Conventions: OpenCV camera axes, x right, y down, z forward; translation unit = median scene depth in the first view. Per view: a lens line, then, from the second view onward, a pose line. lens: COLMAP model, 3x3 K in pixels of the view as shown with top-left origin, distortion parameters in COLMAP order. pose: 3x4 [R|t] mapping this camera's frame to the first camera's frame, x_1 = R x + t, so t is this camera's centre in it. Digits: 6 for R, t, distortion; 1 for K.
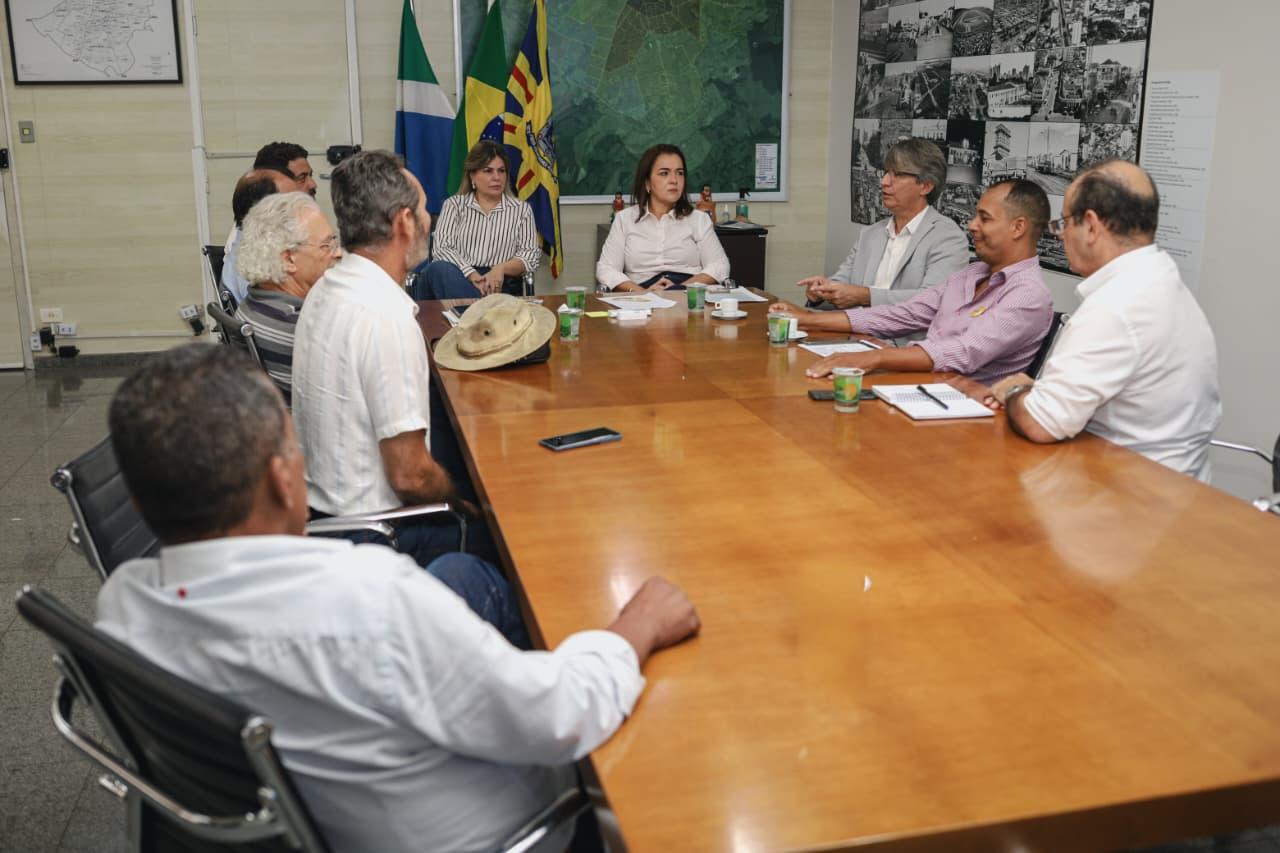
lens RADIAL K [[1197.8, 0, 640.0], [0, 1197.8, 426.5], [0, 0, 1]] dist [-0.092657, 0.058215]
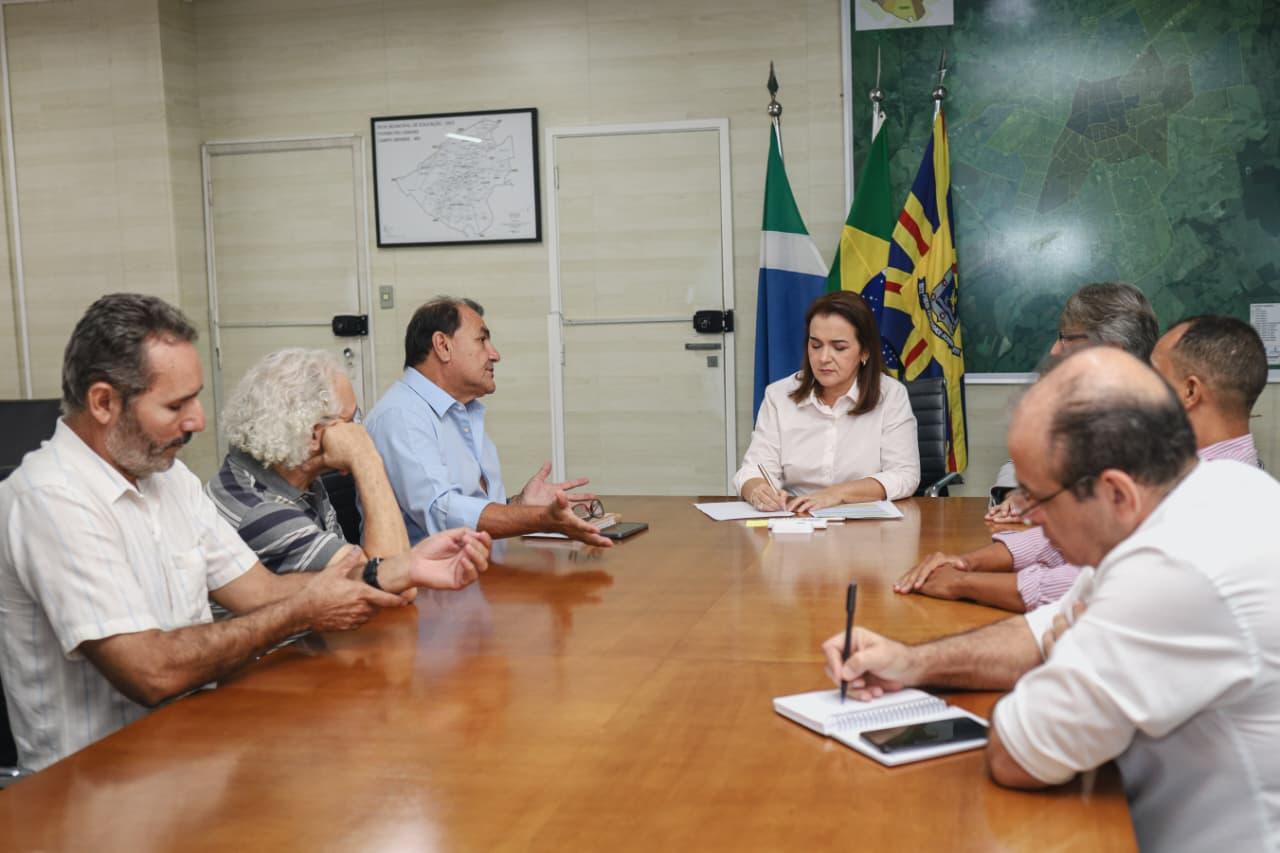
lens RADIAL K [[1392.6, 0, 722.3], [0, 1392.6, 454.9], [0, 0, 1]] dist [-0.100475, 0.151324]
pose [[0.906896, 0.028416, -0.420396, 0.184909], [-0.085955, 0.989219, -0.118563, -0.021081], [0.412495, 0.143659, 0.899561, 0.141195]]
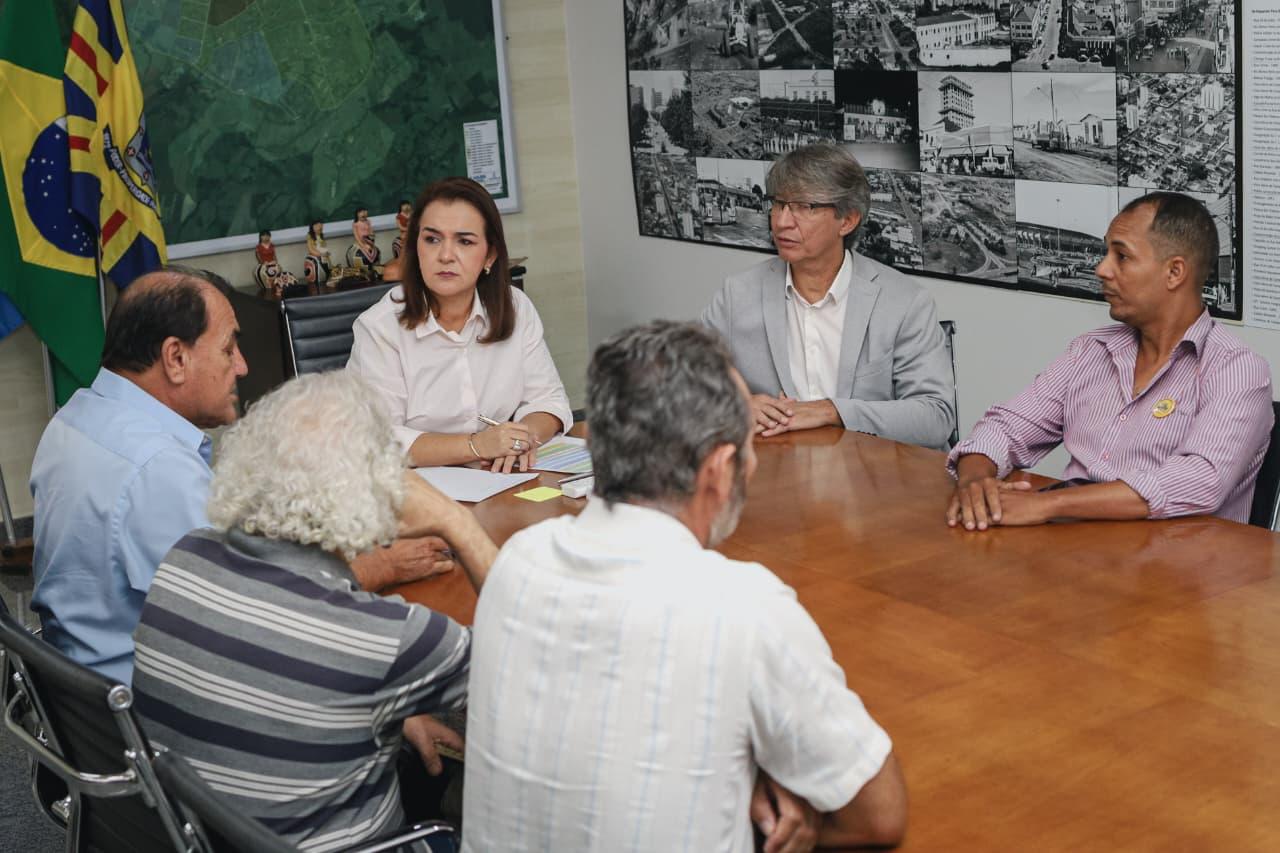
lens RADIAL K [[1917.0, 0, 633.9], [0, 1917.0, 422.7], [0, 0, 1]] dist [-0.076249, -0.009427]
pose [[0.938131, -0.138025, 0.317582, -0.172229], [0.151886, 0.988212, -0.019182, -0.064620], [-0.311191, 0.066231, 0.948037, 0.076020]]
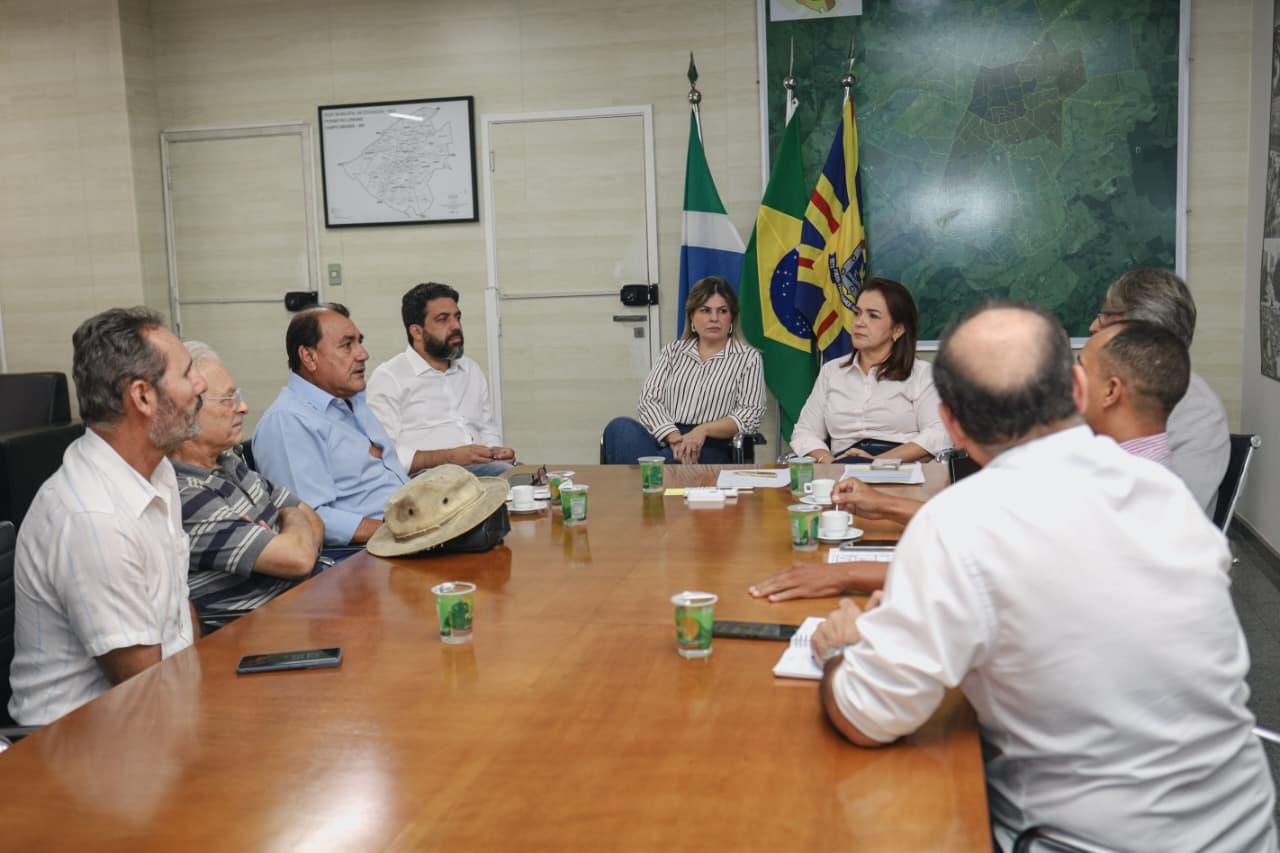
lens RADIAL K [[1315.7, 0, 644.7], [0, 1315.7, 441.9], [0, 0, 1]] dist [-0.080460, 0.101160]
pose [[0.904167, 0.031526, -0.426014, 0.196349], [-0.078735, 0.992486, -0.093661, -0.026855], [0.419860, 0.118227, 0.899856, 0.125178]]
